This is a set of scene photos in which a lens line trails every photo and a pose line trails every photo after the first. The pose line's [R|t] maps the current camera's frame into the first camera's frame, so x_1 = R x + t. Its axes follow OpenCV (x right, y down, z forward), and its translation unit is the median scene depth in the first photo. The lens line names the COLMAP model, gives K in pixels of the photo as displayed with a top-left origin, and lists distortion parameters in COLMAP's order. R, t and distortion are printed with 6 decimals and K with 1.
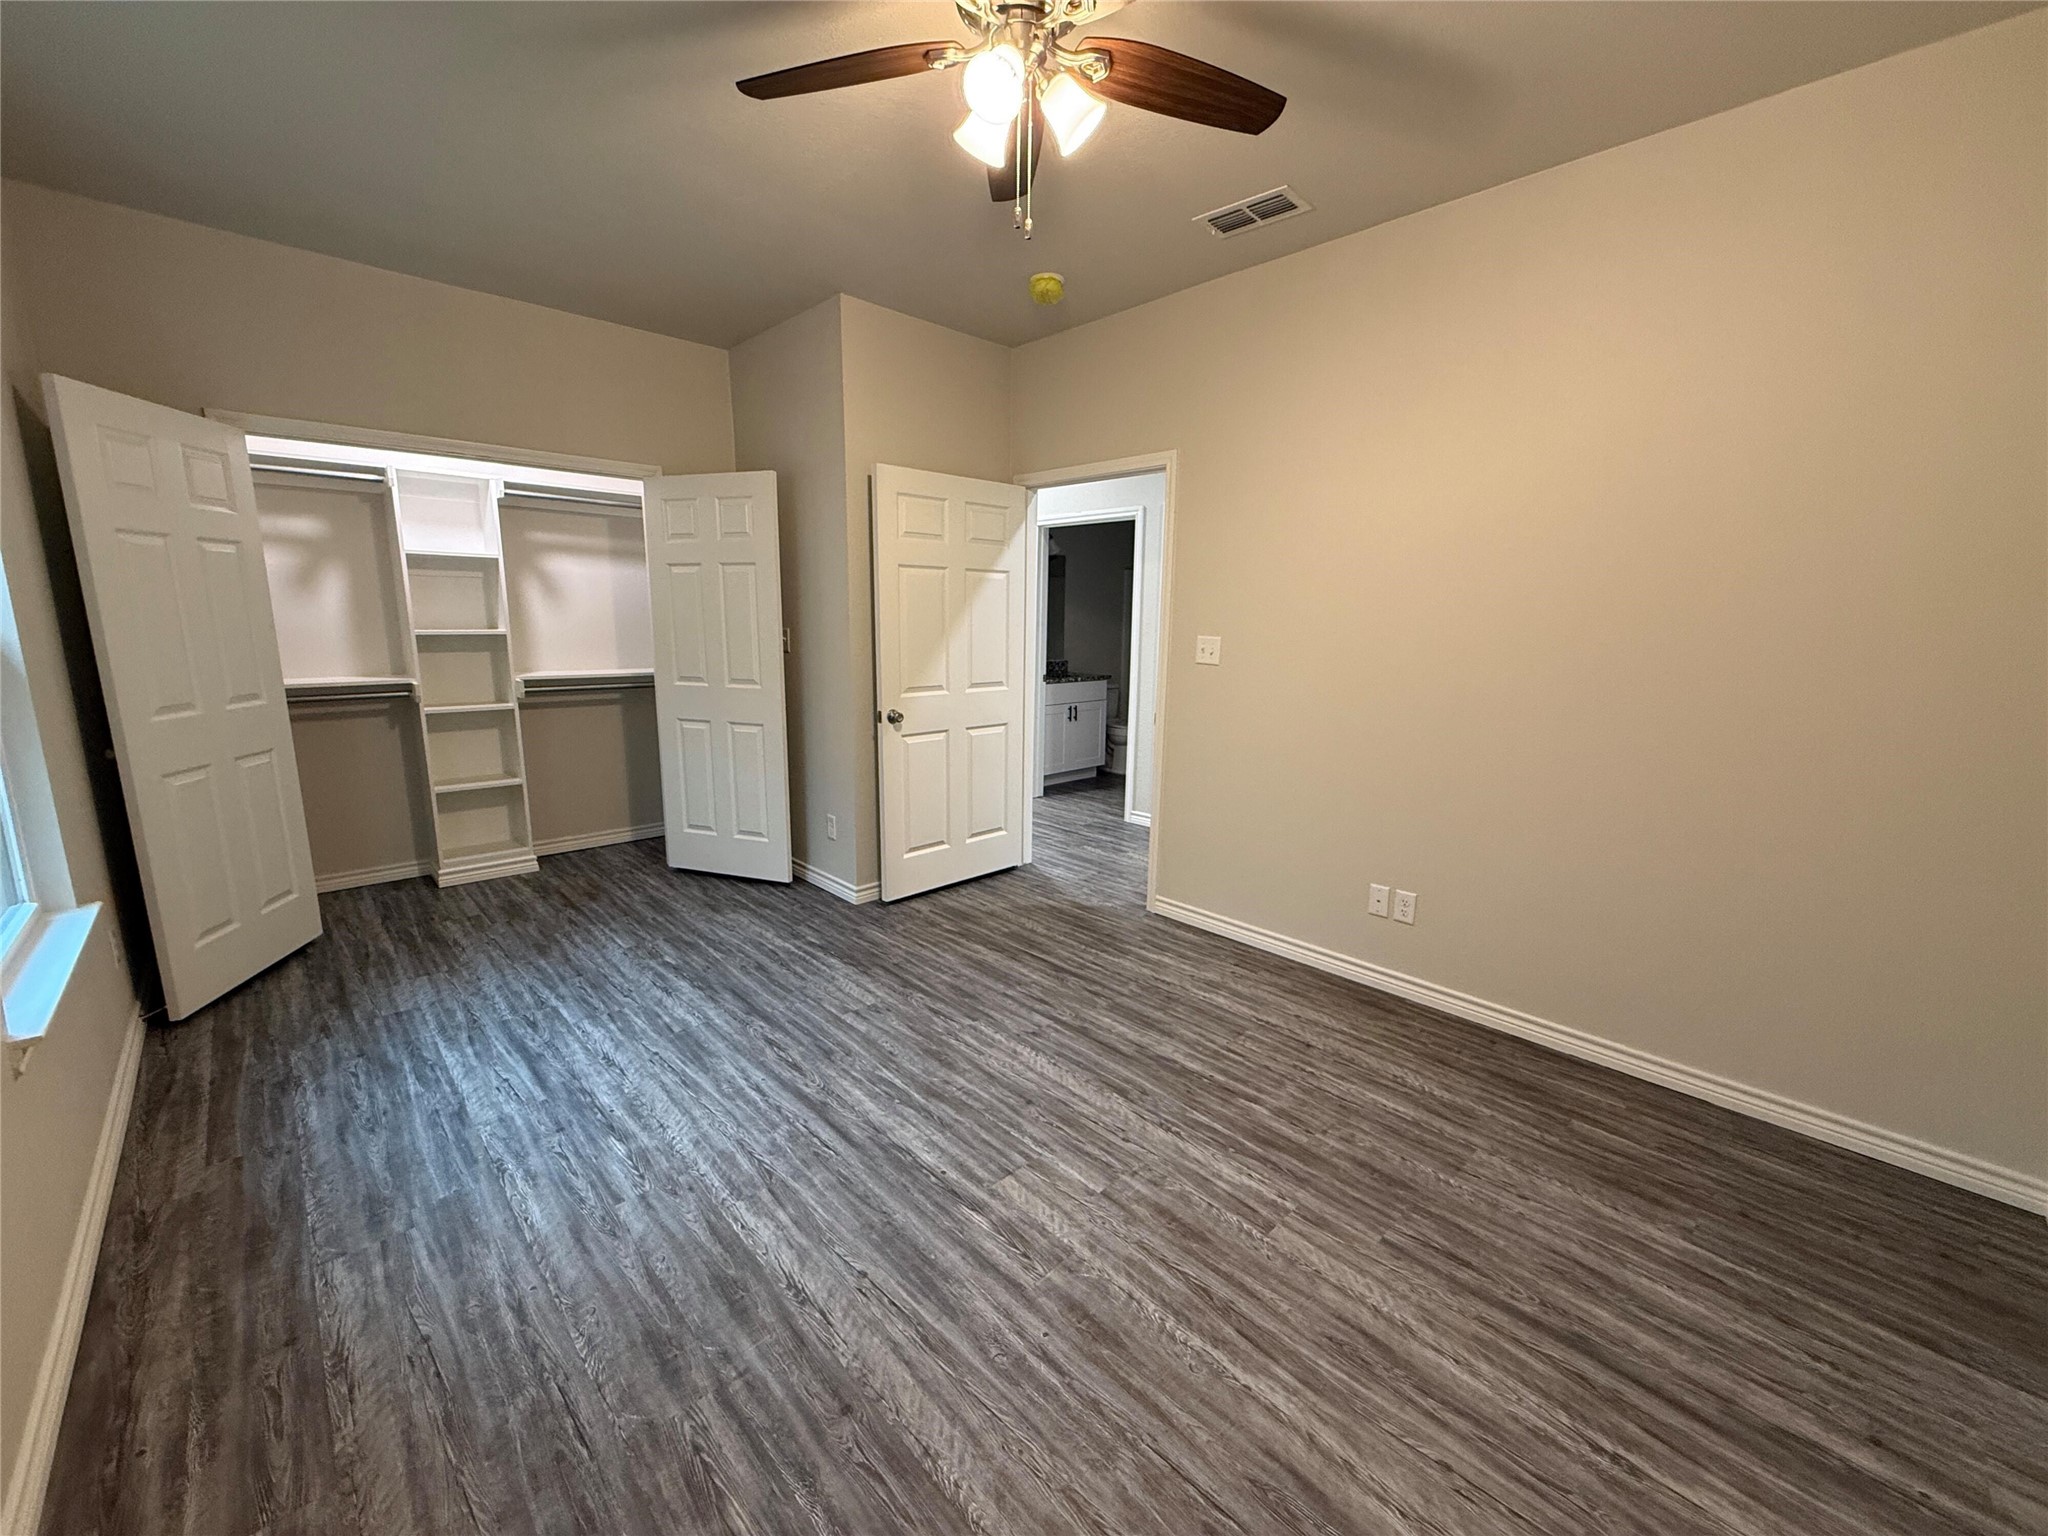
lens RADIAL K [[811.6, 0, 1024.0], [0, 811.6, 768.0], [0, 0, 1]] dist [-0.001501, 0.000580]
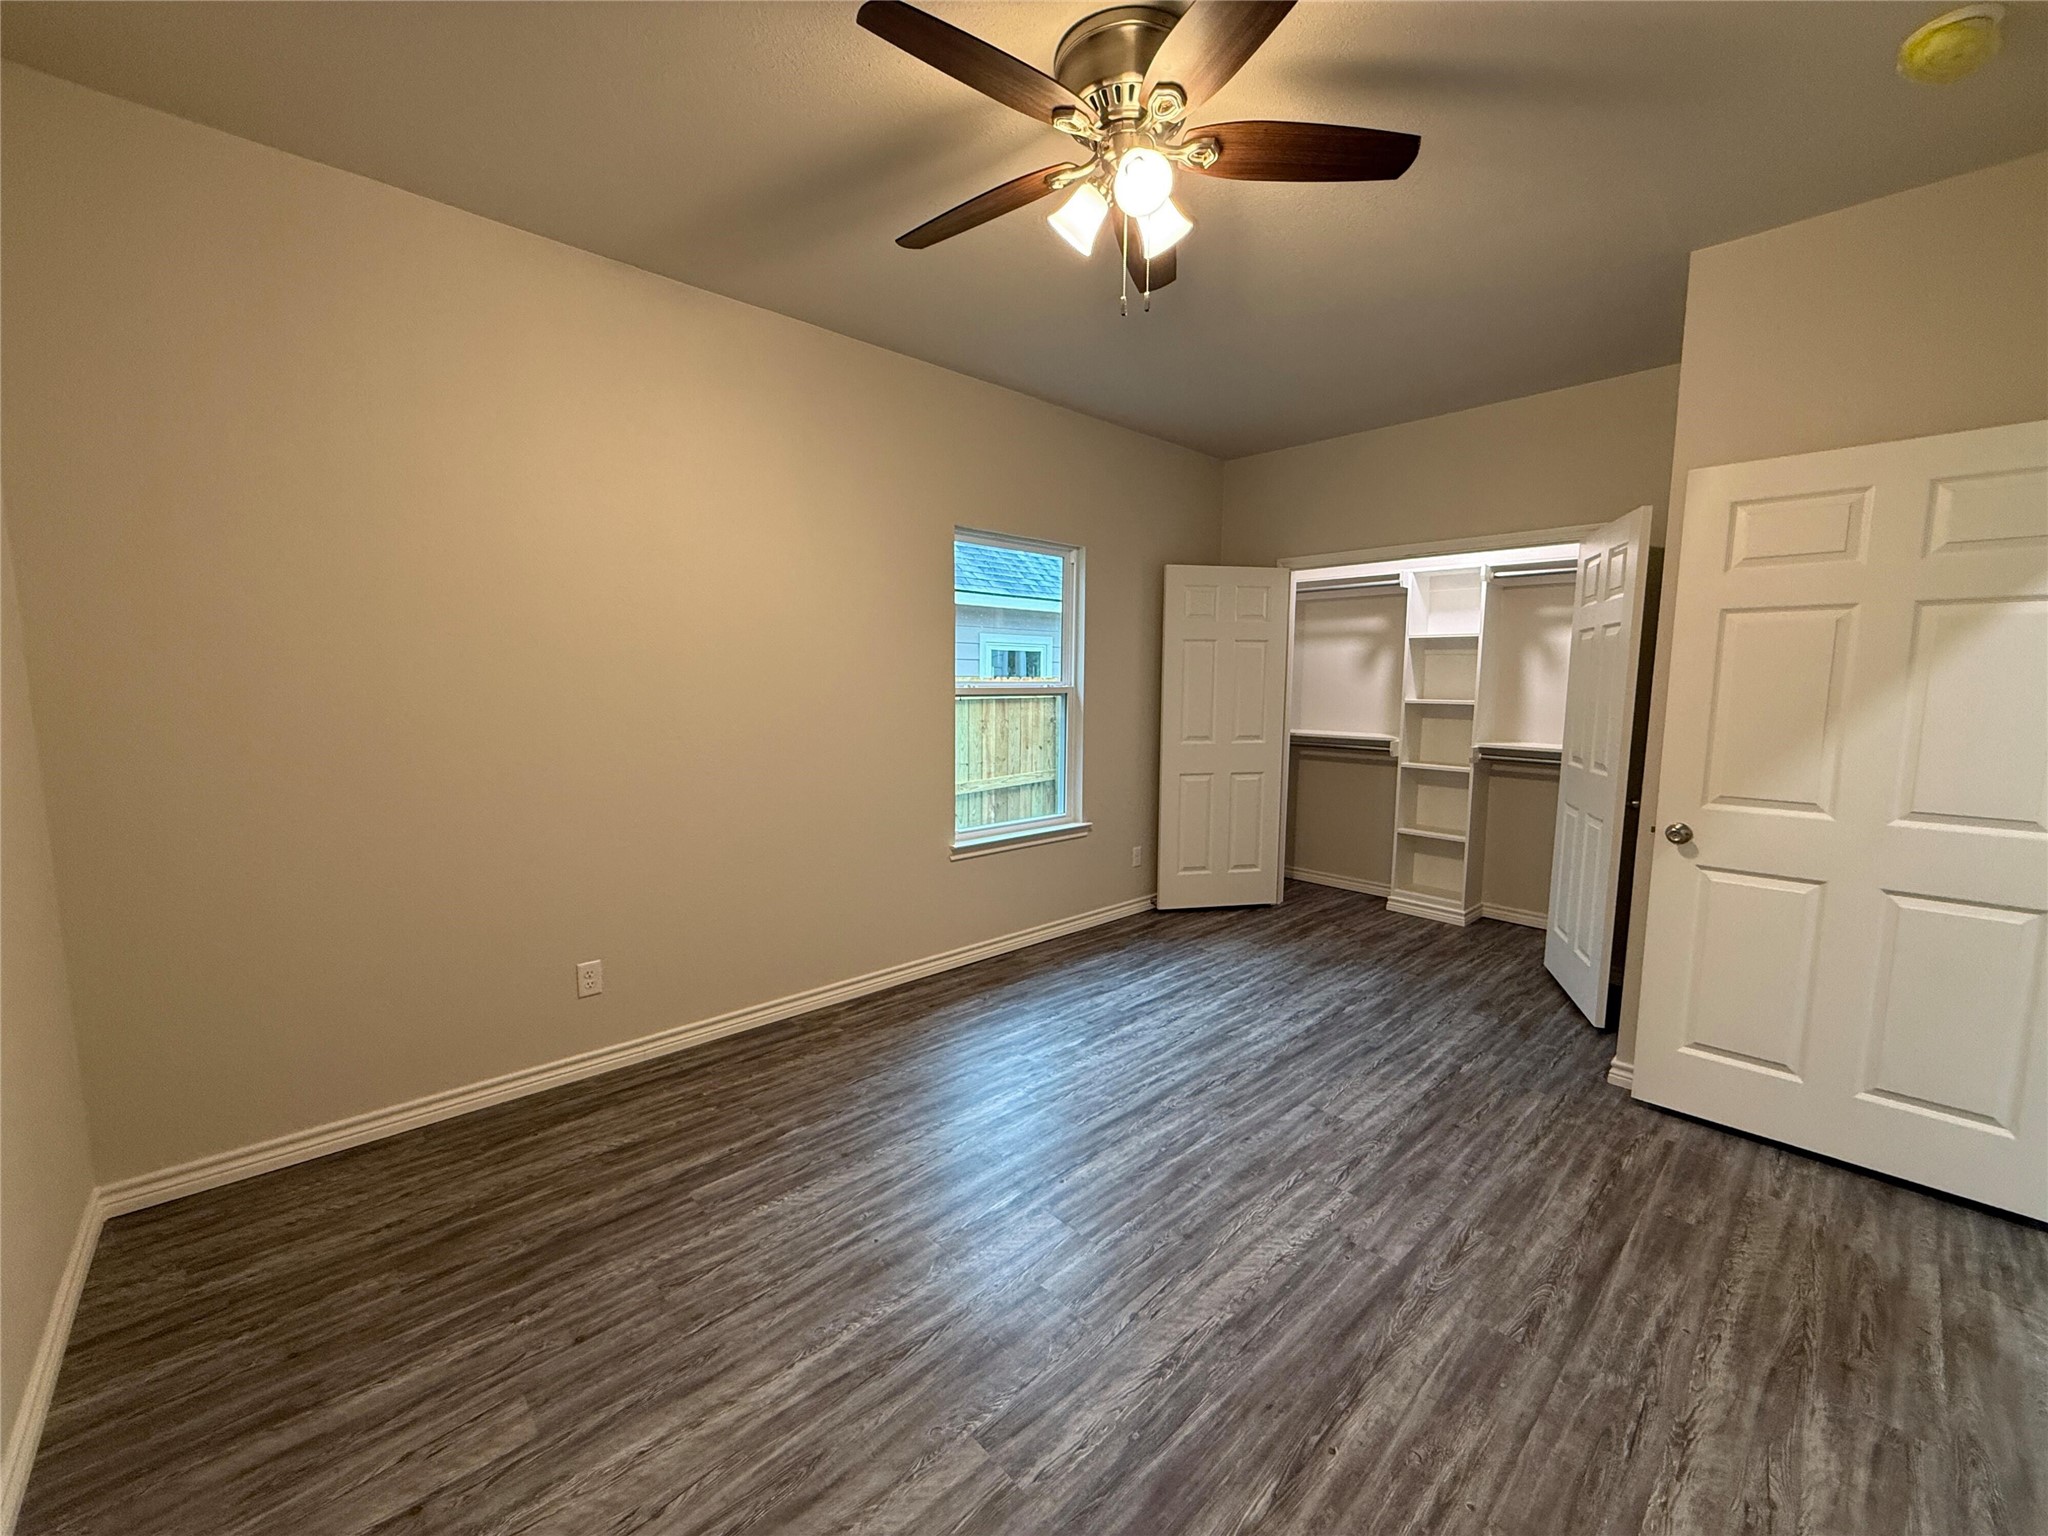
lens RADIAL K [[811.6, 0, 1024.0], [0, 811.6, 768.0], [0, 0, 1]] dist [-0.001501, 0.000580]
pose [[-0.004235, 0.097128, -0.995263, 0.676127], [-0.192349, 0.976607, 0.096126, -0.102422], [0.981317, 0.191845, 0.014547, 0.596474]]
